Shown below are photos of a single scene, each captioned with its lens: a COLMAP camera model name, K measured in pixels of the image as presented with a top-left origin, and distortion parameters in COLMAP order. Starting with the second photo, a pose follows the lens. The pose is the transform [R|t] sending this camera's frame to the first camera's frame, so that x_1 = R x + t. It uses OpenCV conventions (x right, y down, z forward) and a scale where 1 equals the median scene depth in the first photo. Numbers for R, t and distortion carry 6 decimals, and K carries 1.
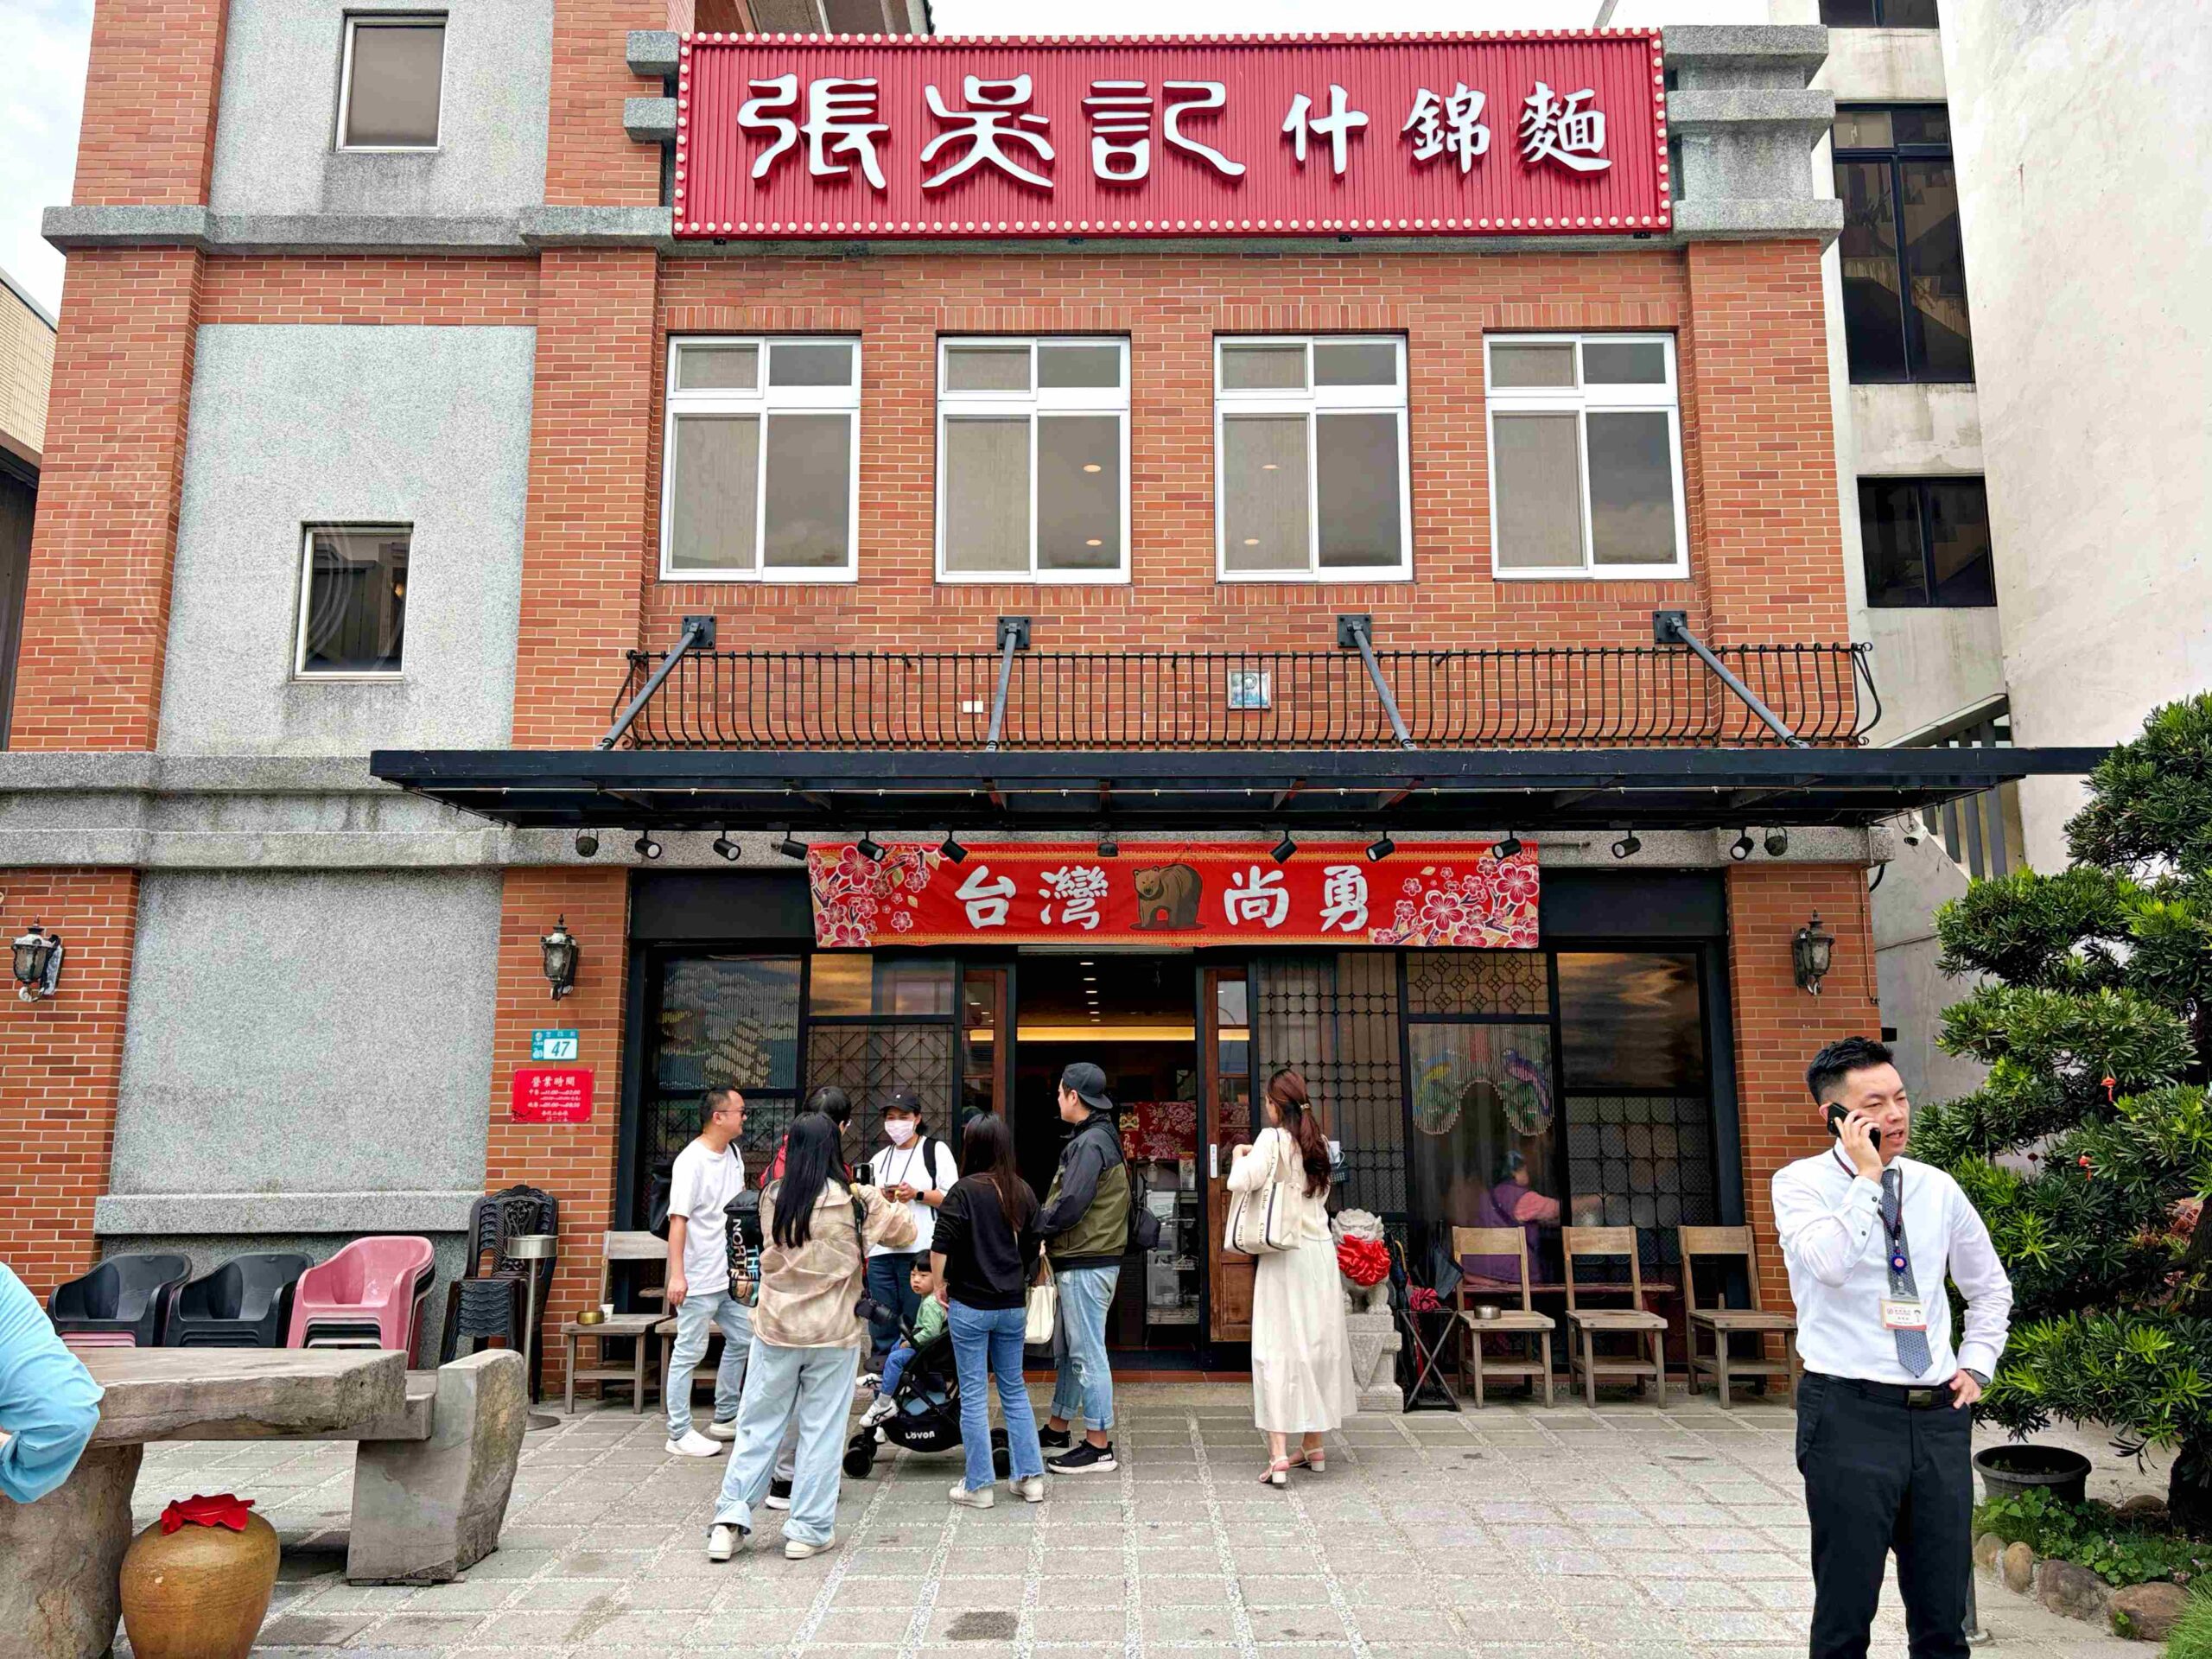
lens RADIAL K [[1641.5, 0, 1122.1], [0, 1641.5, 844.0], [0, 0, 1]] dist [0.081535, -0.126084]
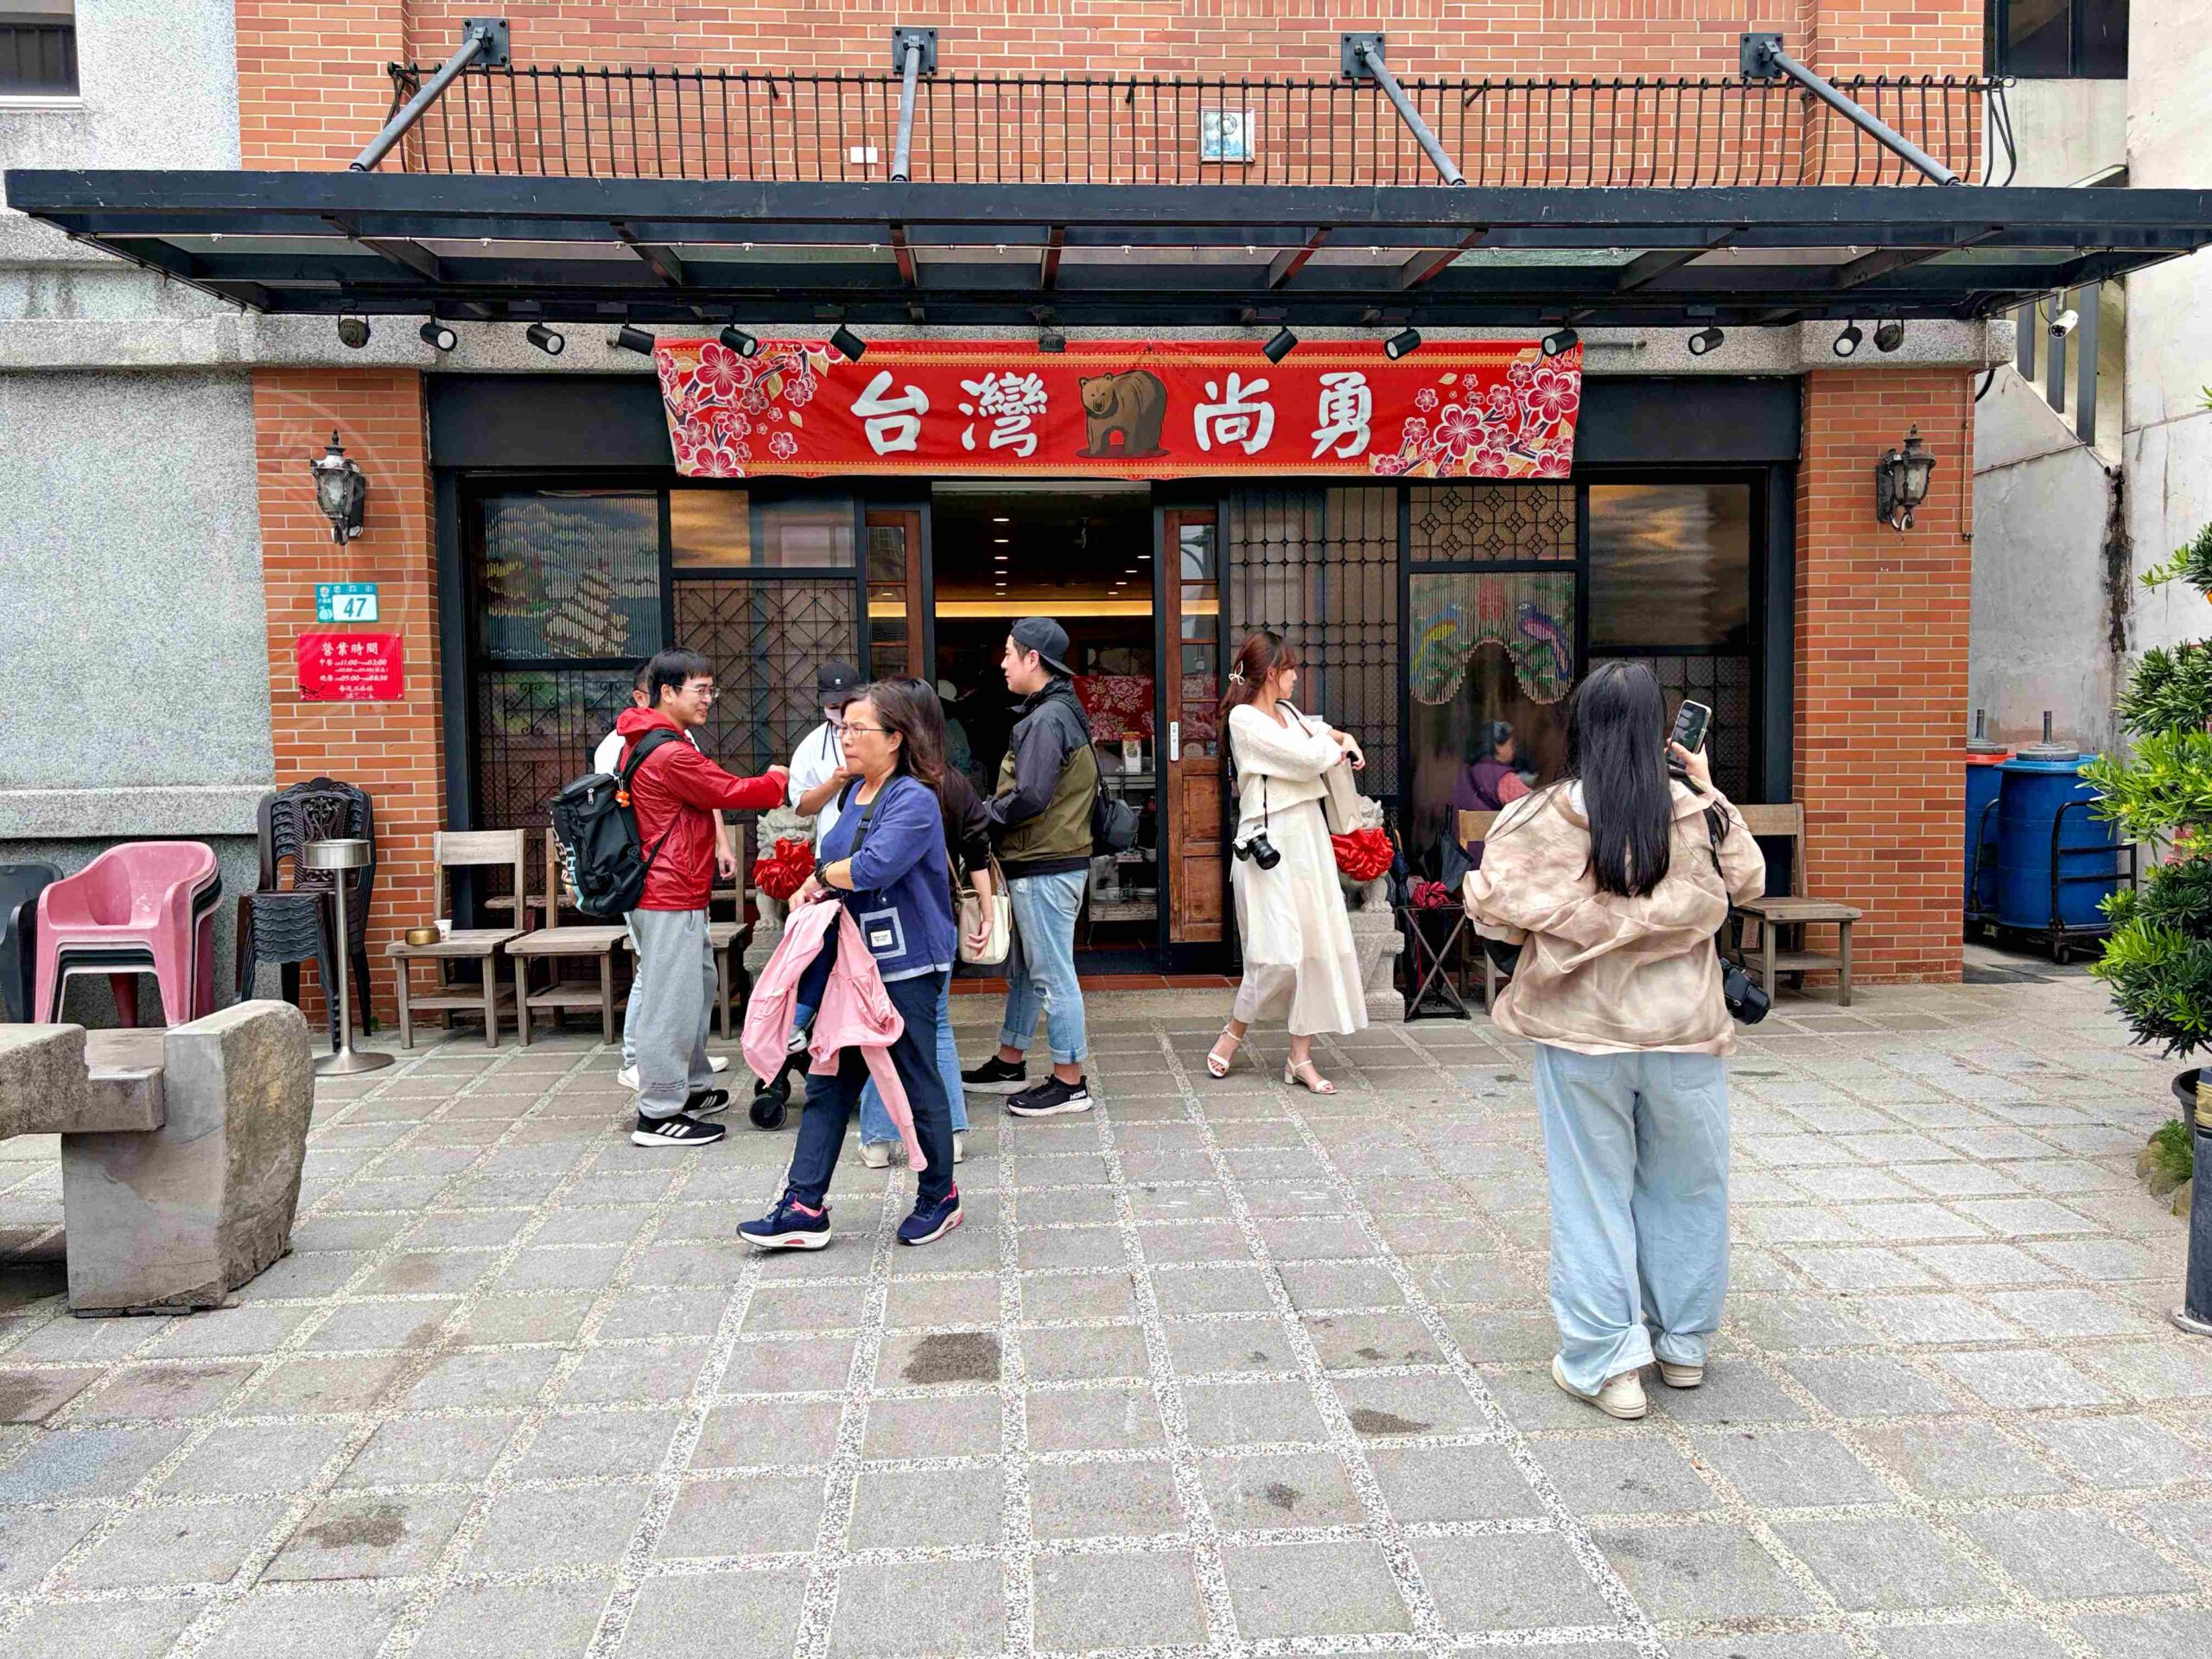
lens RADIAL K [[1631.4, 0, 1111.2], [0, 1631.4, 817.7], [0, 0, 1]] dist [0.067490, -0.075444]
pose [[0.997866, -0.016229, 0.063246, -0.031407], [0.000964, 0.972176, 0.234250, 0.037098], [-0.065288, -0.233689, 0.970117, 0.191361]]
